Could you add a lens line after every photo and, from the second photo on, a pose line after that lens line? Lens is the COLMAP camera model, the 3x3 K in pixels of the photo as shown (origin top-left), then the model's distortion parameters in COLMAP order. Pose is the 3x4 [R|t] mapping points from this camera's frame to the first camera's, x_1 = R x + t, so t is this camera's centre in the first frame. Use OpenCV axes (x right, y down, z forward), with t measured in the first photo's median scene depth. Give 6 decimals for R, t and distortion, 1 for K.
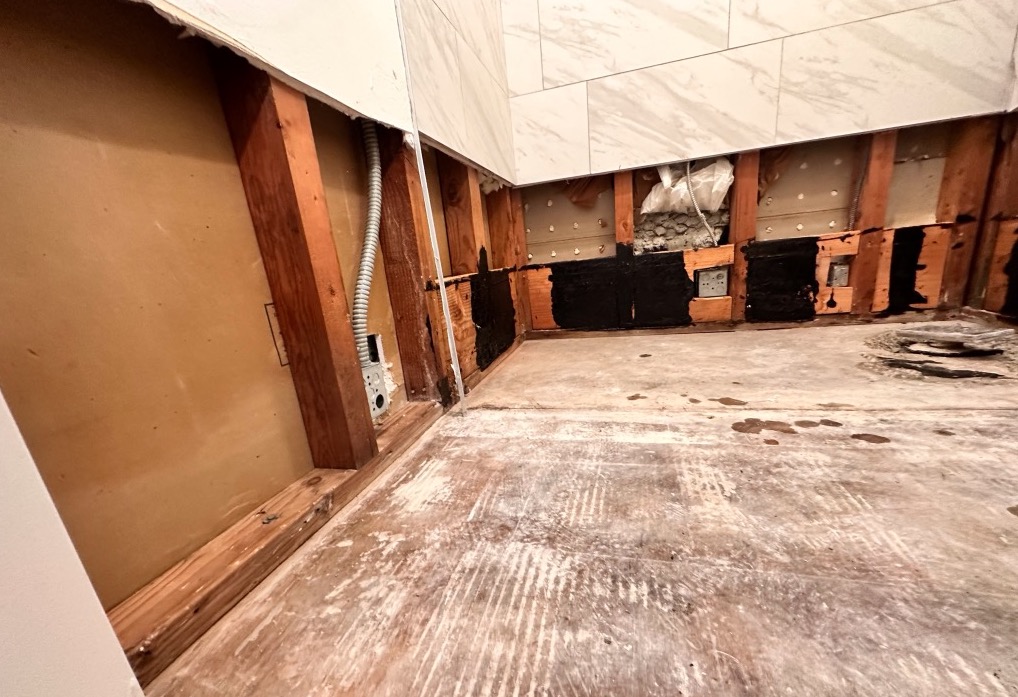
lens RADIAL K [[374.6, 0, 515.4], [0, 374.6, 349.2], [0, 0, 1]] dist [-0.001159, -0.000077]
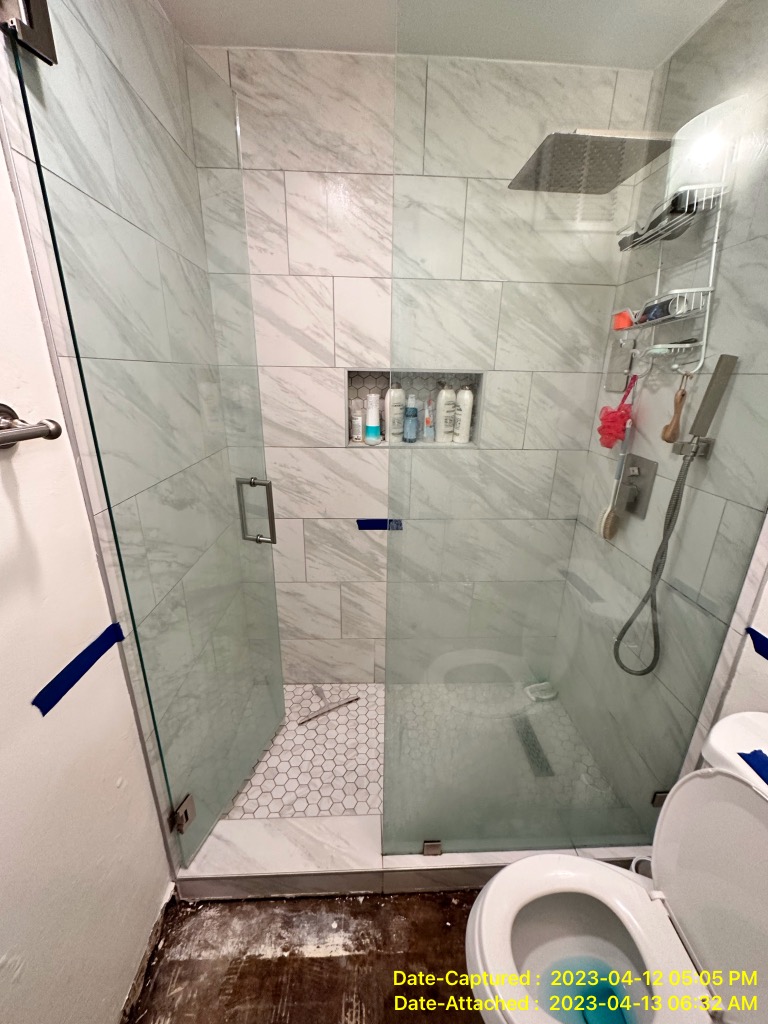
lens RADIAL K [[408.1, 0, 385.1], [0, 408.1, 514.5], [0, 0, 1]] dist [-0.000539, -0.000024]
pose [[0.953355, 0.016425, 0.301404, 0.048697], [-0.035328, 0.997728, 0.057372, -0.823945], [-0.299777, -0.065344, 0.951769, -0.317118]]
